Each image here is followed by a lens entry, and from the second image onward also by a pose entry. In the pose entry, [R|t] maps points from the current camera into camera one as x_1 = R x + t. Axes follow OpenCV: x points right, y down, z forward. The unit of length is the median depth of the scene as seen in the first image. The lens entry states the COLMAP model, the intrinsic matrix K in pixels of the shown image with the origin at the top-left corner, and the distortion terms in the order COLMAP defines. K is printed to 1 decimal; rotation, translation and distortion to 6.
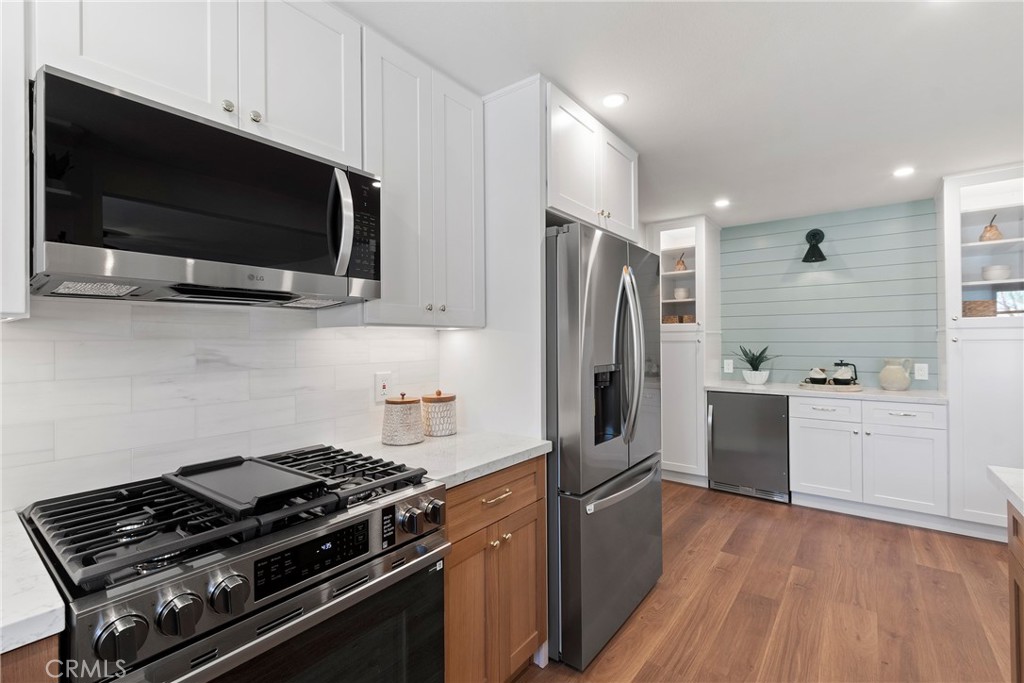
lens RADIAL K [[455.0, 0, 514.5], [0, 455.0, 340.3], [0, 0, 1]] dist [-0.001182, -0.000458]
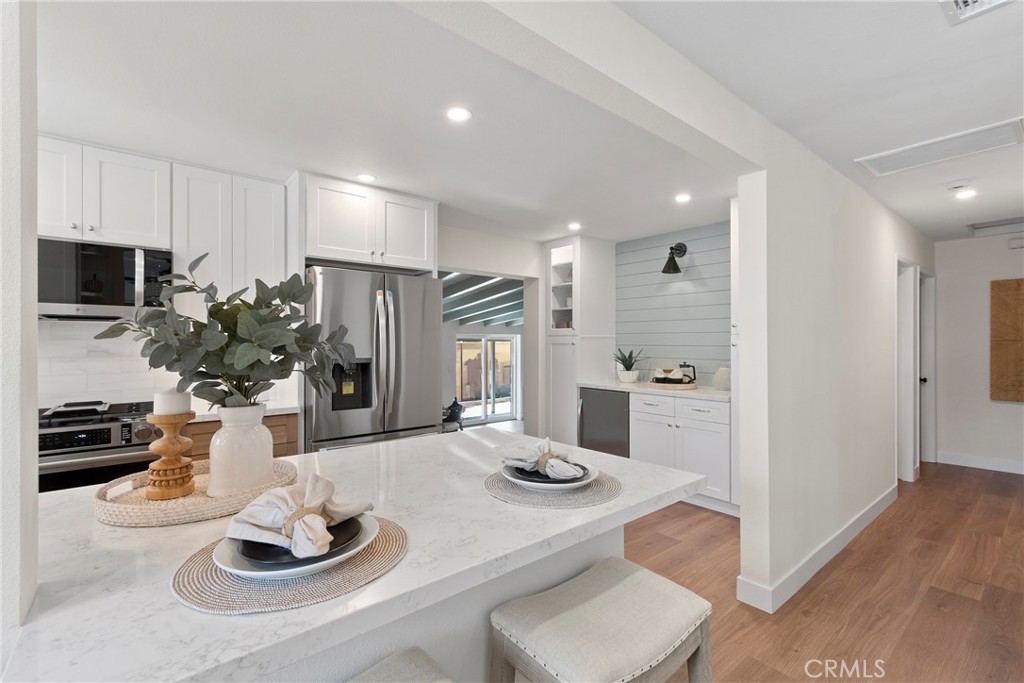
lens RADIAL K [[451.4, 0, 514.8], [0, 451.4, 343.7], [0, 0, 1]] dist [-0.009957, -0.000284]
pose [[0.974973, 0.008478, -0.222162, 0.561952], [-0.007667, 0.999960, 0.004515, -0.002956], [0.222191, -0.002698, 0.974999, -0.167128]]
